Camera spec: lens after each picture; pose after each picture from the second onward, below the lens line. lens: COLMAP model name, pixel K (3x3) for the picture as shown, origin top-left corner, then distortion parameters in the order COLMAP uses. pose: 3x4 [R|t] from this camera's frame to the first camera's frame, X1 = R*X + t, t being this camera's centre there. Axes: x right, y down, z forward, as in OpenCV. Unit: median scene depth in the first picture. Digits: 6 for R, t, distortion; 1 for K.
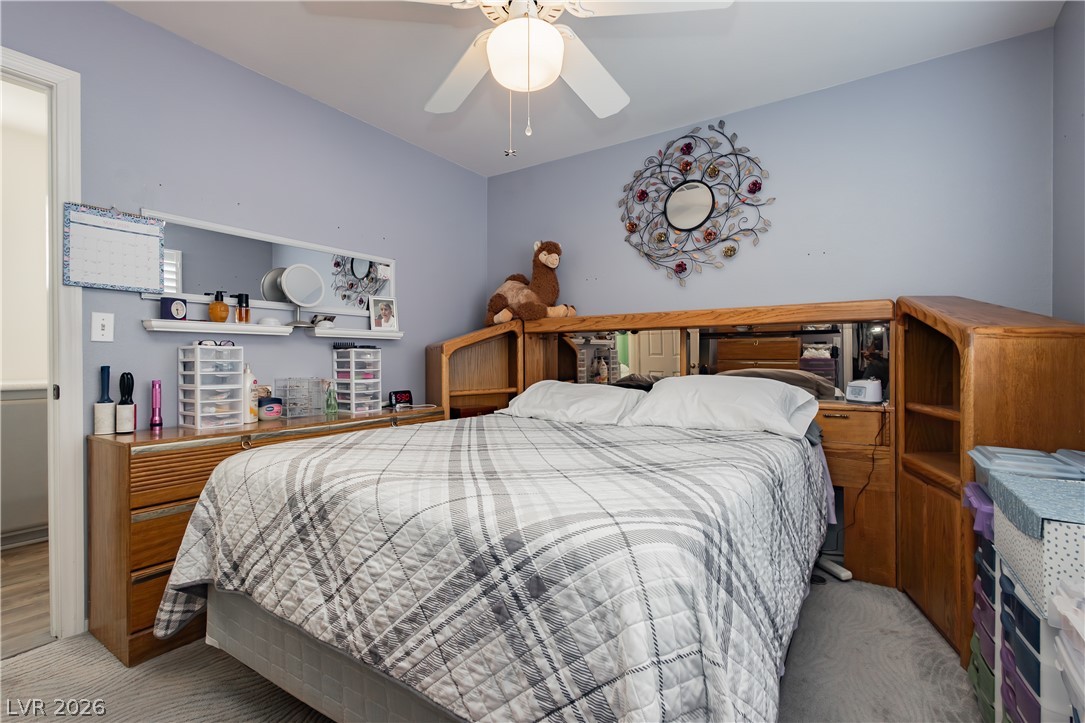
lens RADIAL K [[498.2, 0, 542.5], [0, 498.2, 361.5], [0, 0, 1]] dist [0.003135, -0.000151]
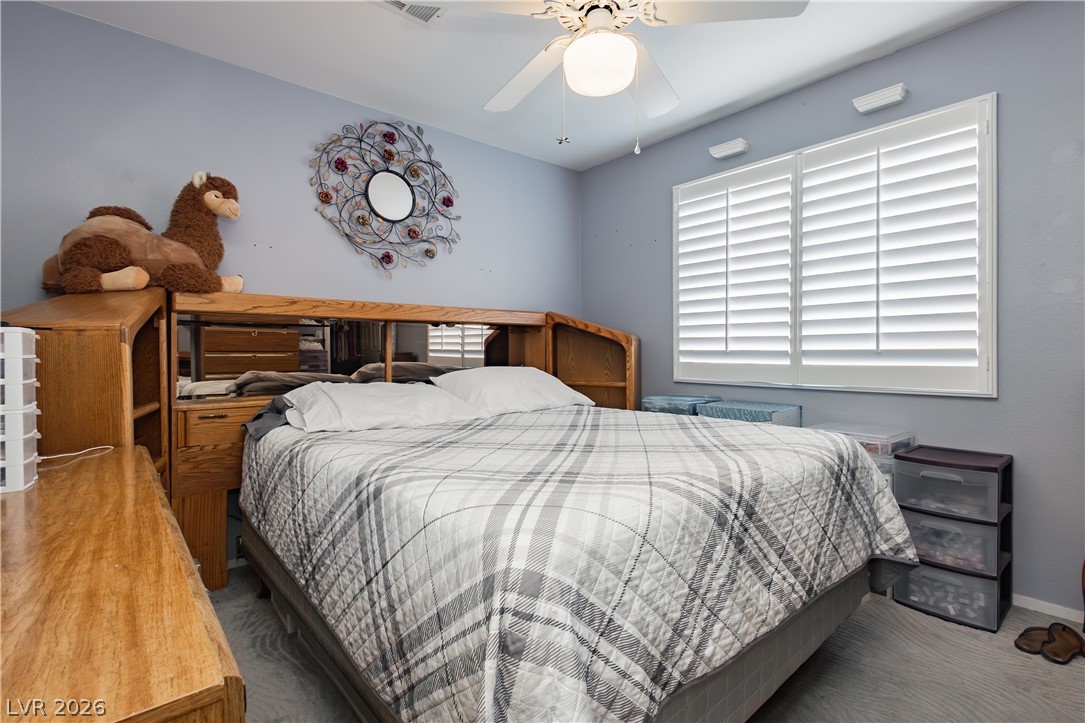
lens RADIAL K [[505.2, 0, 542.5], [0, 505.2, 361.5], [0, 0, 1]] dist [0.003525, 0.001097]
pose [[0.277270, -0.022745, 0.960523, -0.588865], [0.005195, 0.999741, 0.022174, -0.006838], [-0.960778, -0.001159, 0.277316, 0.433710]]
